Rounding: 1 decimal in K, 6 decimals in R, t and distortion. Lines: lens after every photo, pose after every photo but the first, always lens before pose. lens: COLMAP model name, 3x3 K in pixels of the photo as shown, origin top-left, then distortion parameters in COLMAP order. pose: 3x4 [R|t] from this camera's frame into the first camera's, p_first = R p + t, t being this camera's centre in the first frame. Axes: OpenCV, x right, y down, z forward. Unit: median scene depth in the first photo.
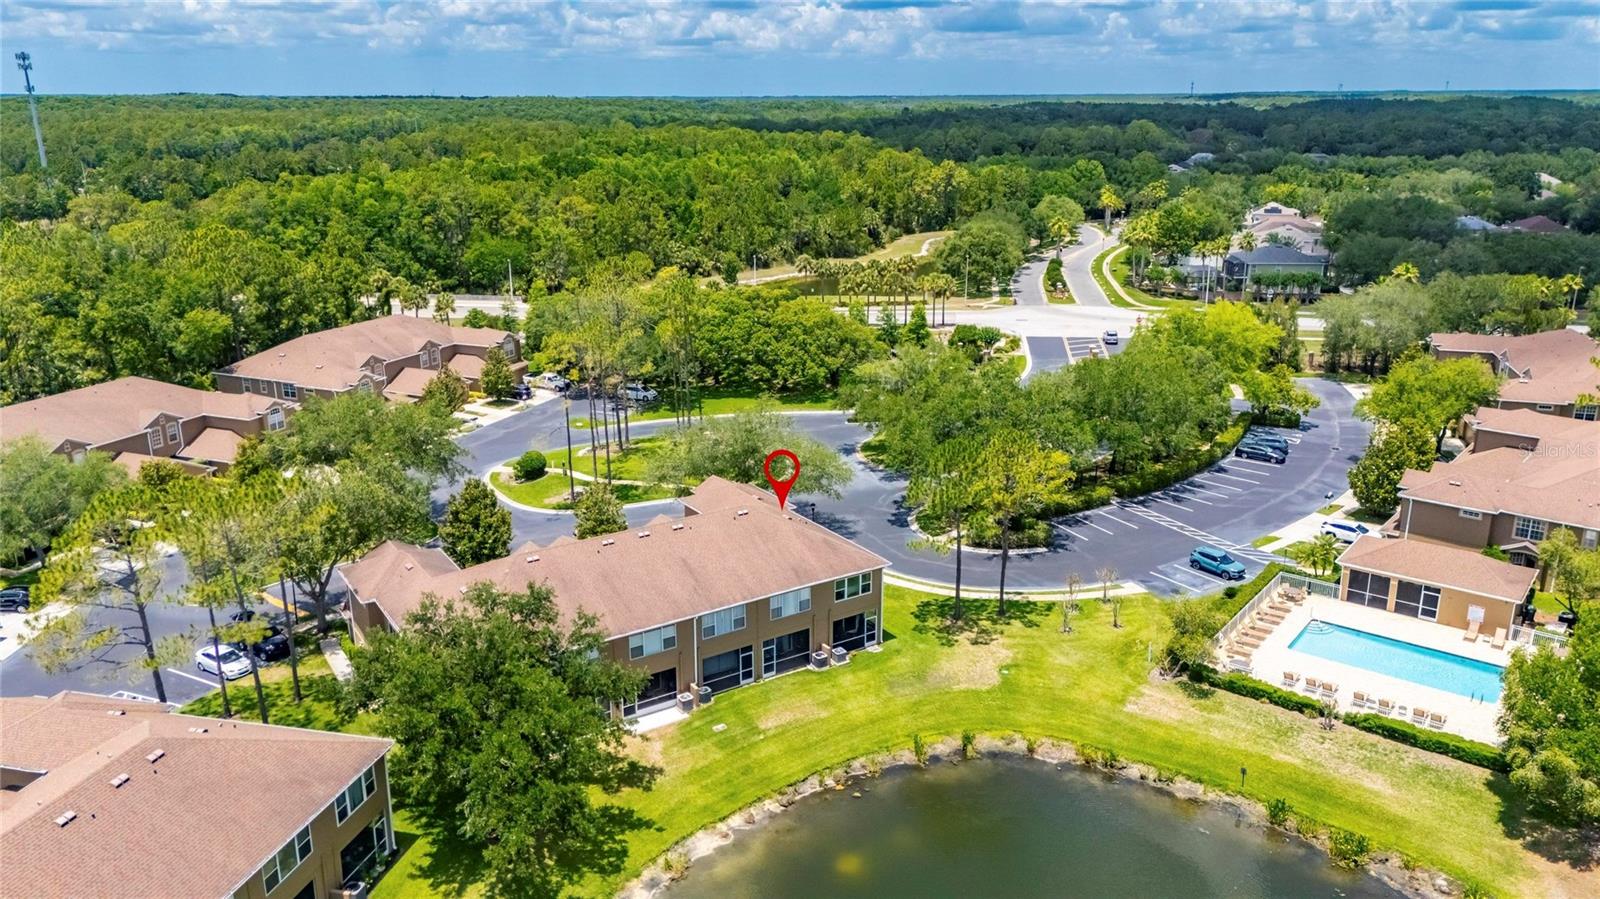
lens RADIAL K [[1175.6, 0, 800.0], [0, 1175.6, 449.5], [0, 0, 1]] dist [0.079457, -0.082103]
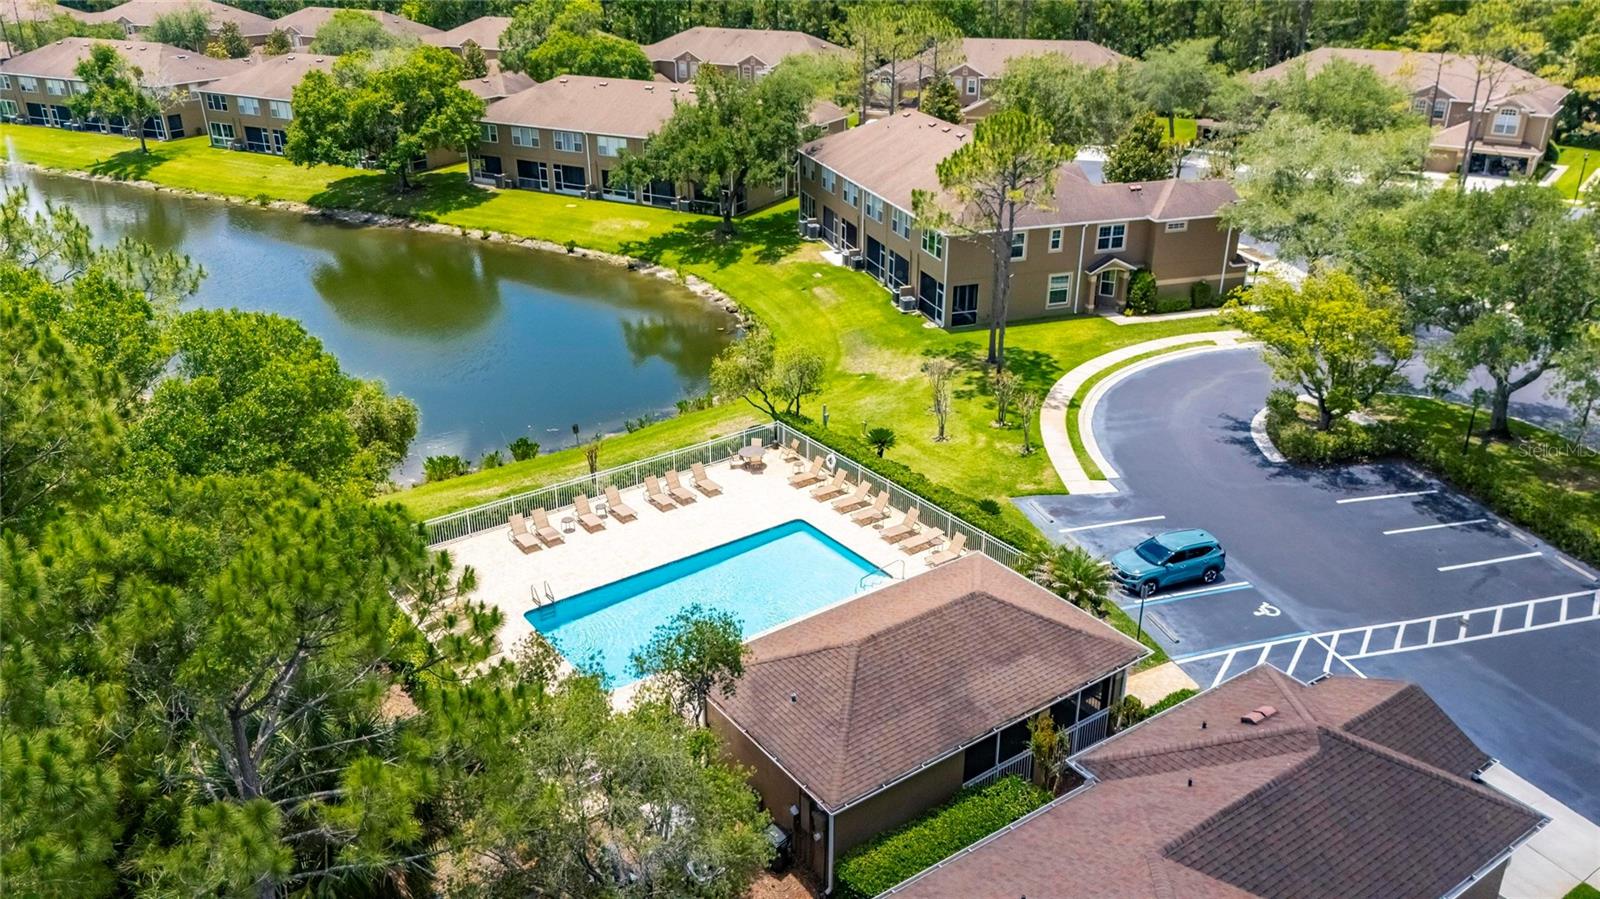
lens RADIAL K [[1183.2, 0, 800.0], [0, 1183.2, 449.5], [0, 0, 1]] dist [0.132984, -0.186376]
pose [[-0.270941, 0.397745, -0.876579, 0.875865], [-0.271524, 0.842082, 0.466017, -0.138885], [0.923507, 0.364275, -0.120157, 0.996432]]
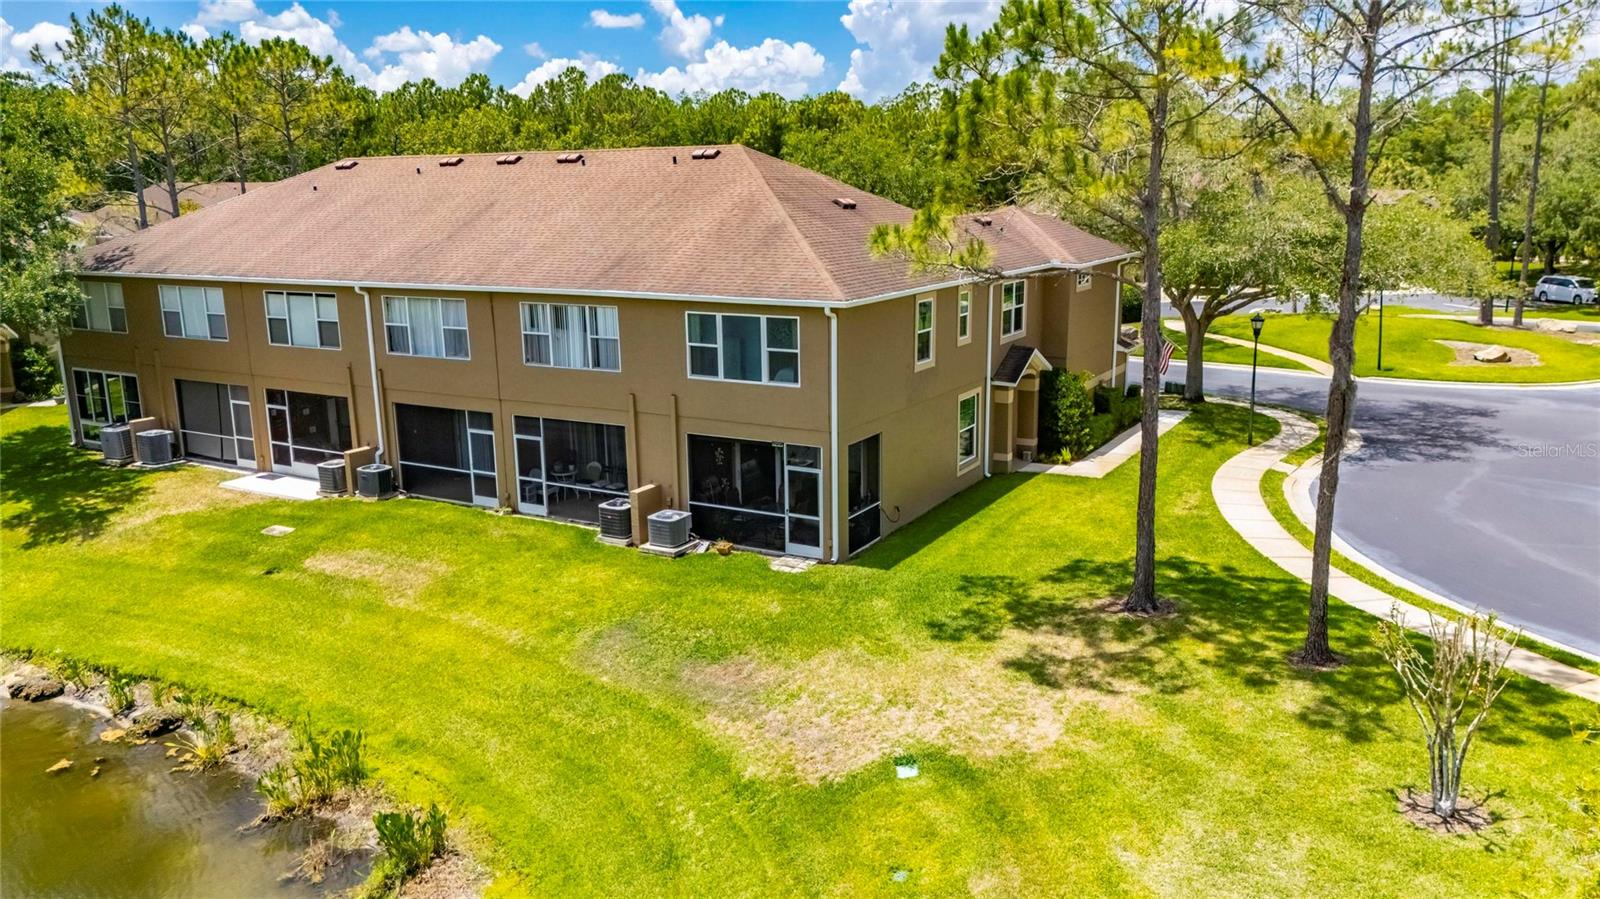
lens RADIAL K [[1175.6, 0, 800.0], [0, 1175.6, 449.5], [0, 0, 1]] dist [0.079457, -0.082103]
pose [[0.453142, 0.186139, -0.871788, 0.325363], [-0.244600, 0.966384, 0.079198, 0.106019], [0.857224, 0.177352, 0.483439, 0.794411]]
